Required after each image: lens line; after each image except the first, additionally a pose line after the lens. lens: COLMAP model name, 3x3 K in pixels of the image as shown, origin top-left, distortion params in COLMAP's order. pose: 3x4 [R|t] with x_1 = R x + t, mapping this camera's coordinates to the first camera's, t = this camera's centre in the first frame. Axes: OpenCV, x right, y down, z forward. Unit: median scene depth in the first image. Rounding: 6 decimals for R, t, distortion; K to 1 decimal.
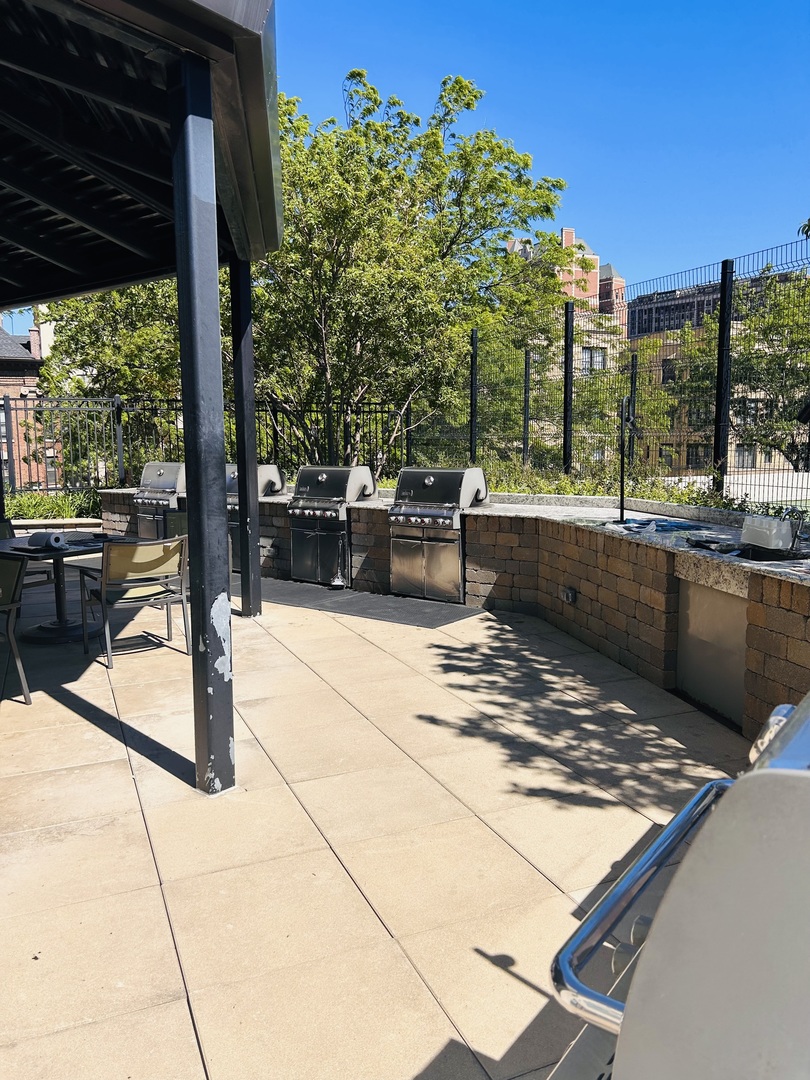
lens RADIAL K [[803.0, 0, 405.0], [0, 803.0, 540.0], [0, 0, 1]] dist [0.041492, -0.000459]
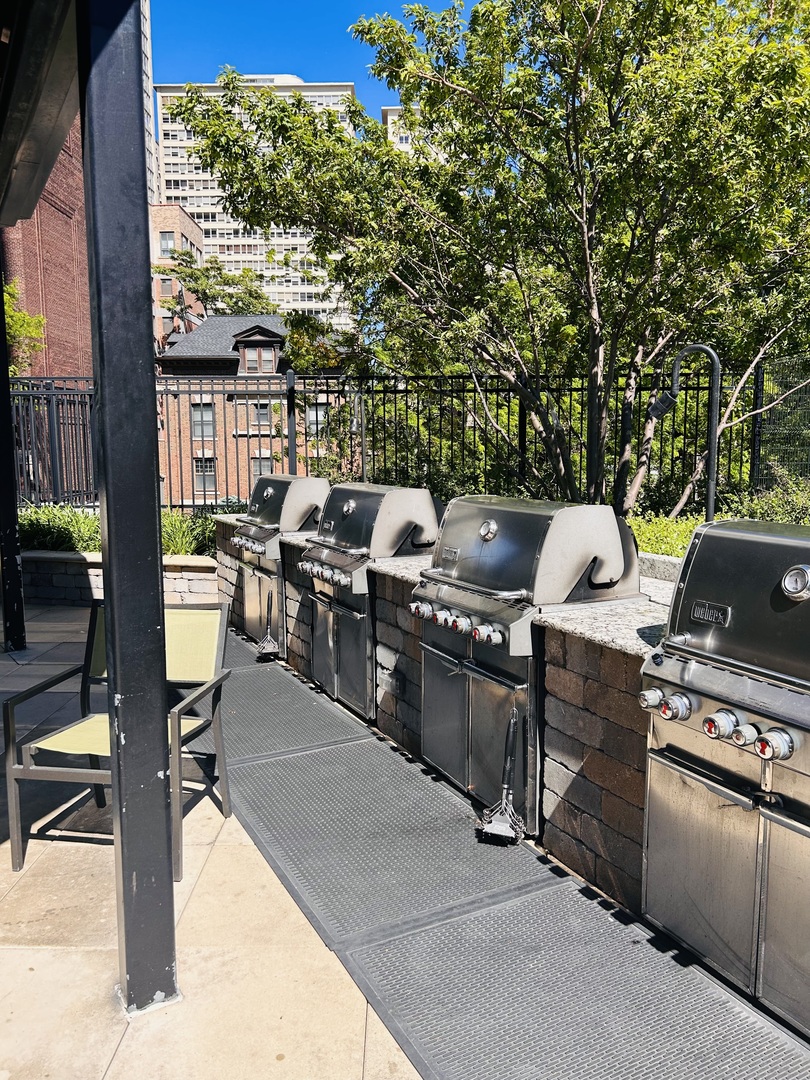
lens RADIAL K [[795.6, 0, 405.0], [0, 795.6, 540.0], [0, 0, 1]] dist [-0.000563, 0.003423]
pose [[0.913980, 0.052155, -0.402394, 0.013854], [-0.052099, 0.998580, 0.011092, -0.075357], [0.402401, 0.010827, 0.915399, 0.648645]]
